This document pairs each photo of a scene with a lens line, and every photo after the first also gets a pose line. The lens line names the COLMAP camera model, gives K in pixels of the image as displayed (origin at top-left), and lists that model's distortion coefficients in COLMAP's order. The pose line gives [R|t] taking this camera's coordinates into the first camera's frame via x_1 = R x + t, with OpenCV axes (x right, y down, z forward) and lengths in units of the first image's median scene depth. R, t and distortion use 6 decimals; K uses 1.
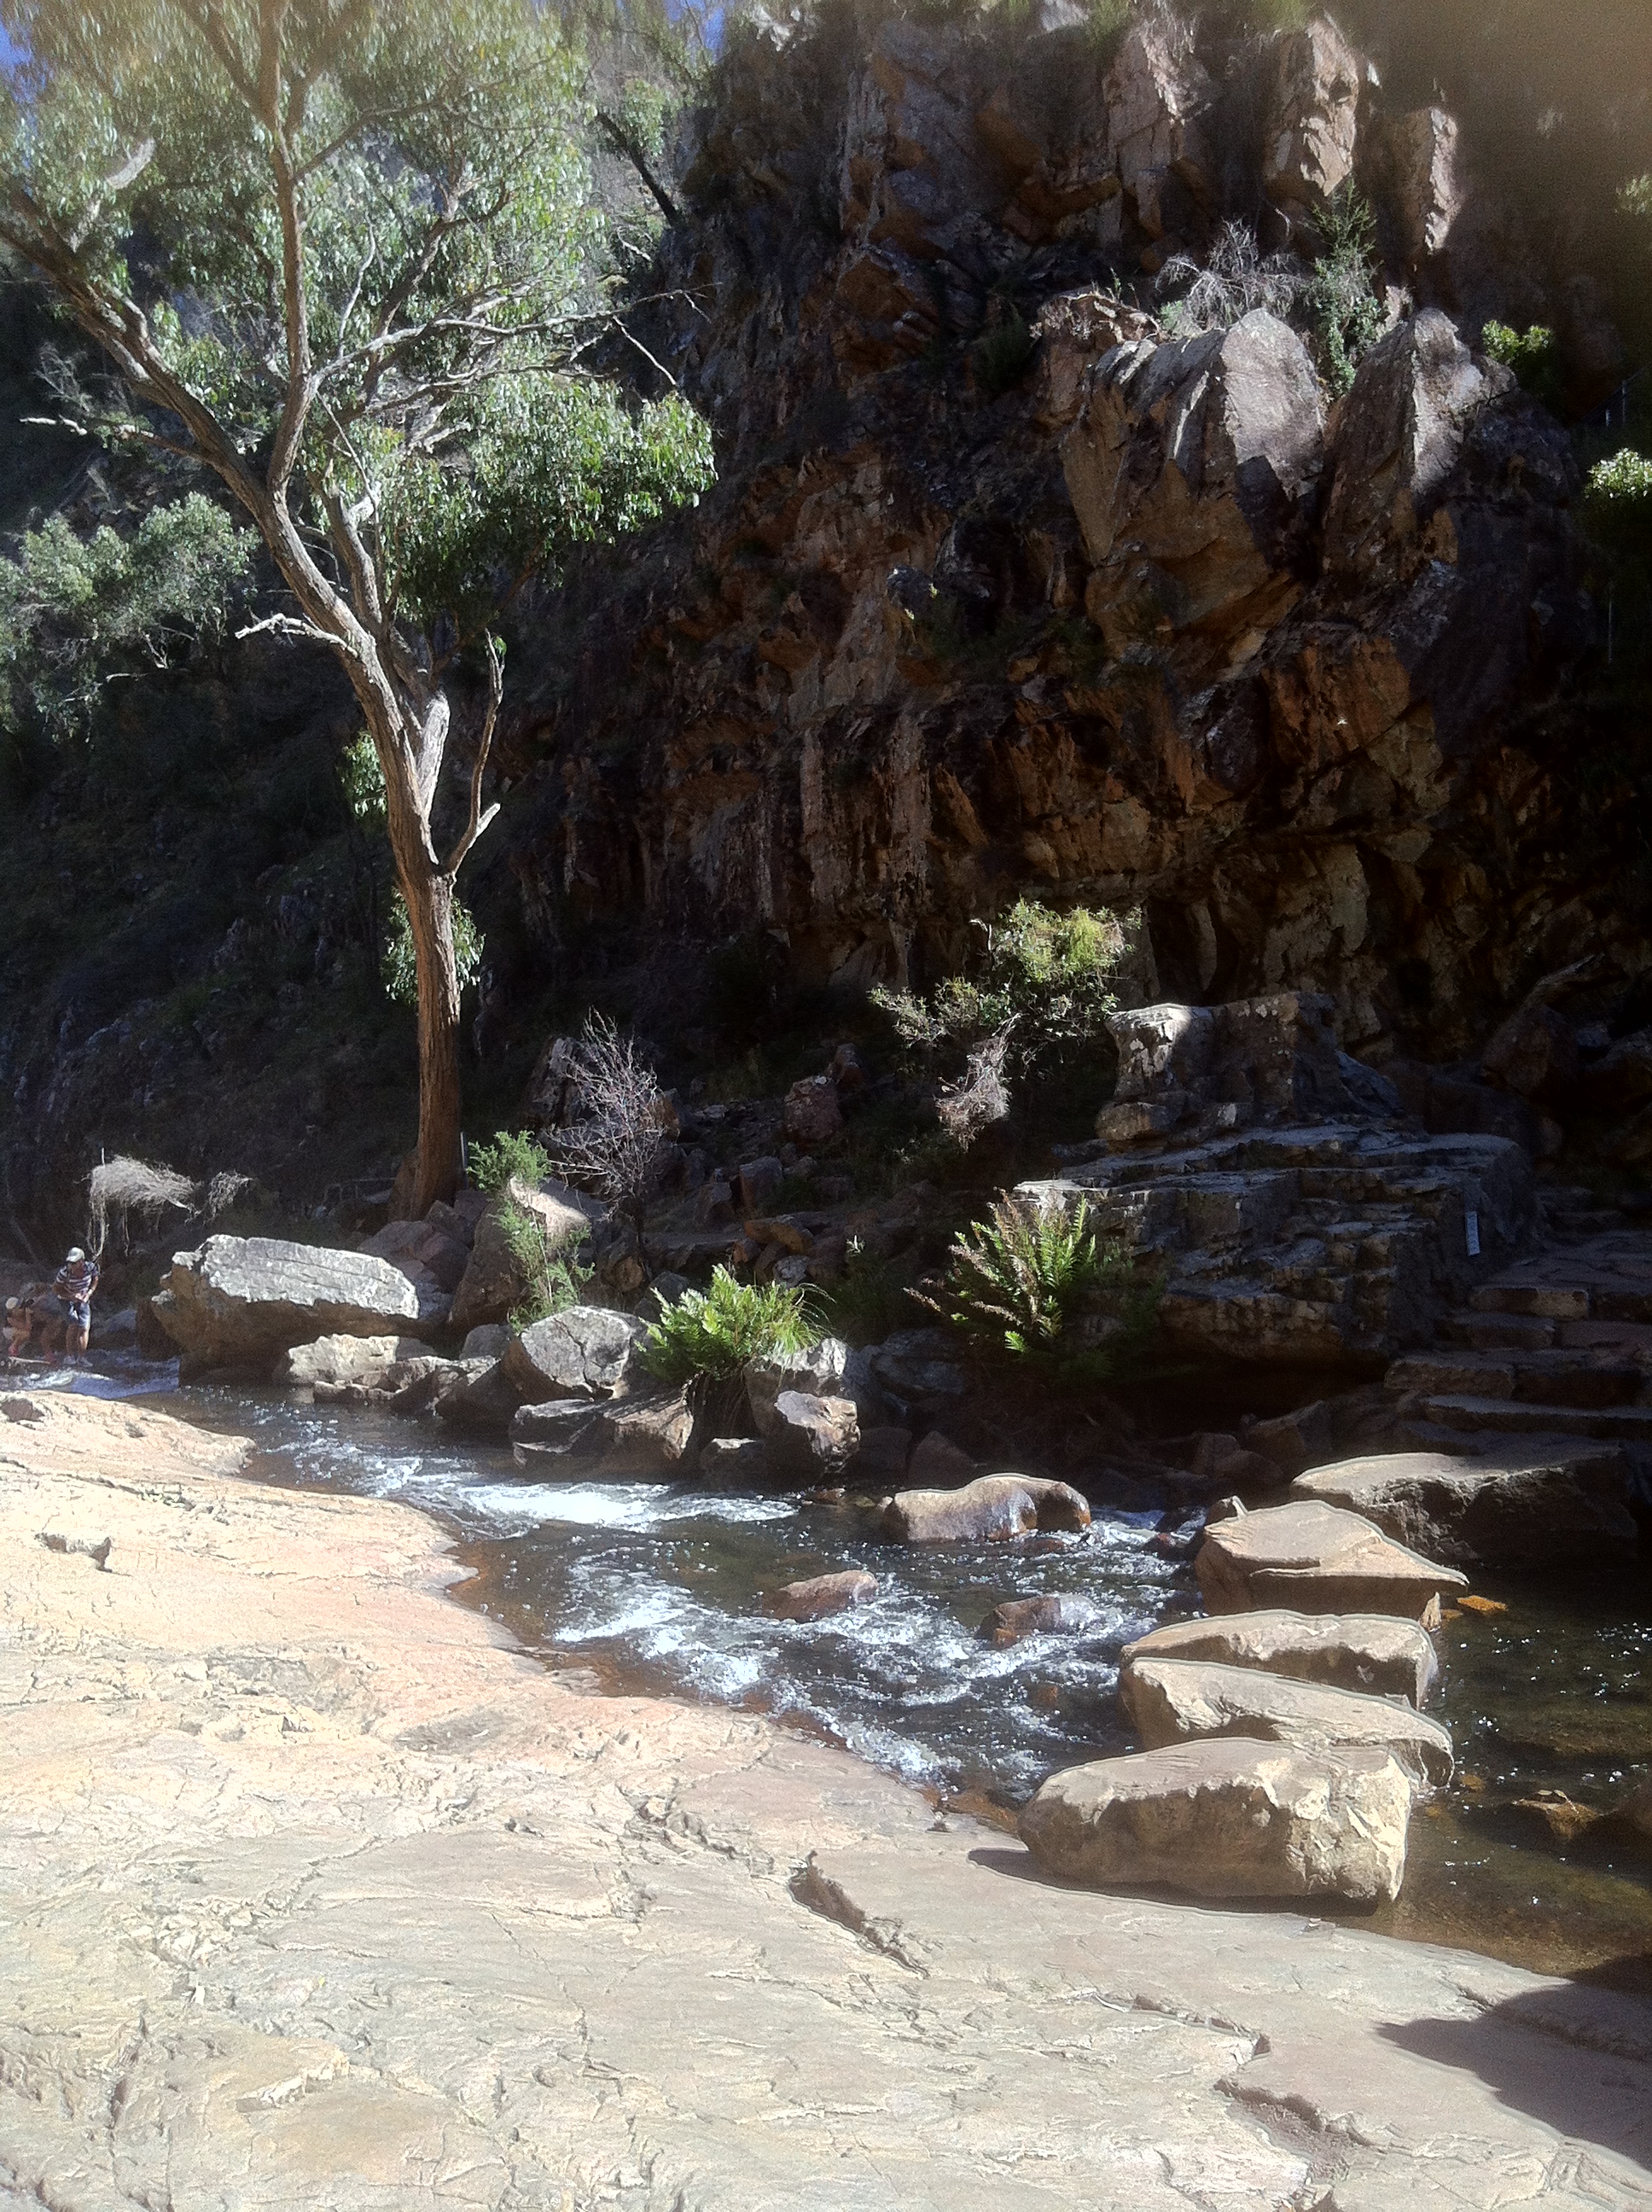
lens RADIAL K [[2108.6, 0, 828.9], [0, 2108.6, 1119.1], [0, 0, 1]] dist [-0.003887, 0.000000]
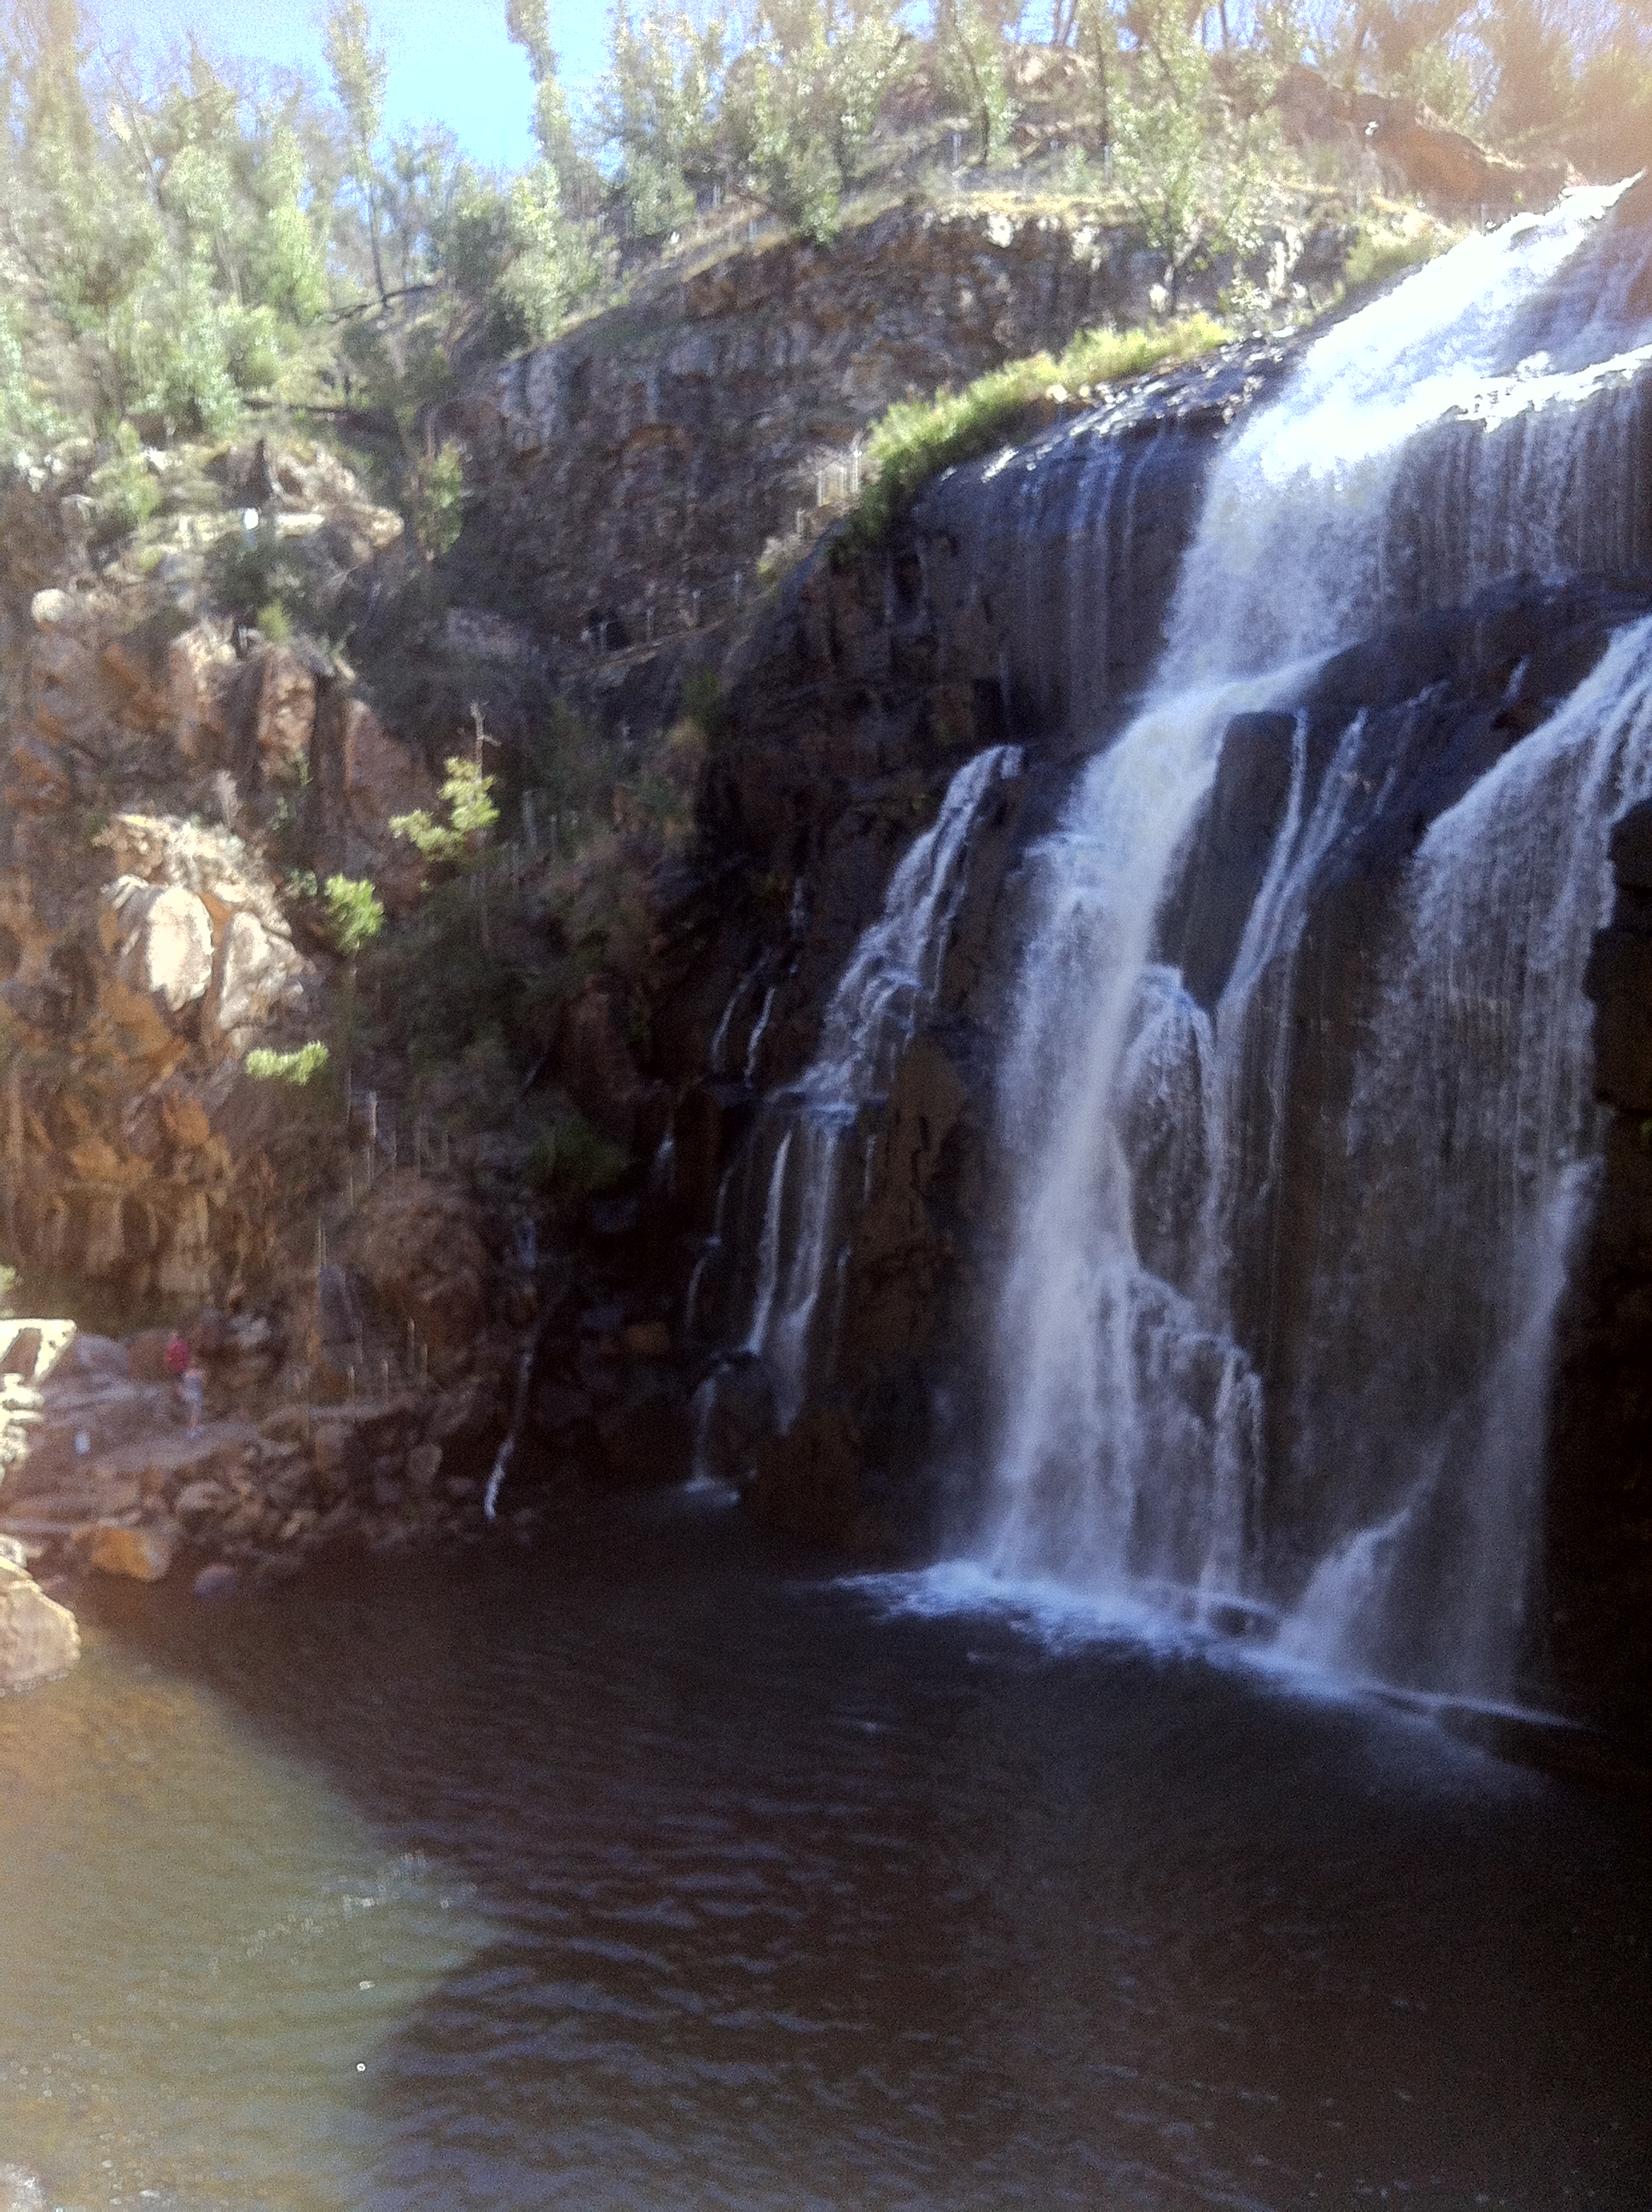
lens RADIAL K [[2098.8, 0, 831.0], [0, 2098.8, 1110.8], [0, 0, 1]] dist [0.031133, 0.000000]
pose [[0.977850, 0.014395, 0.208812, 0.374711], [-0.019216, 0.999593, 0.021079, -0.233553], [-0.208424, -0.024624, 0.977729, -0.912756]]
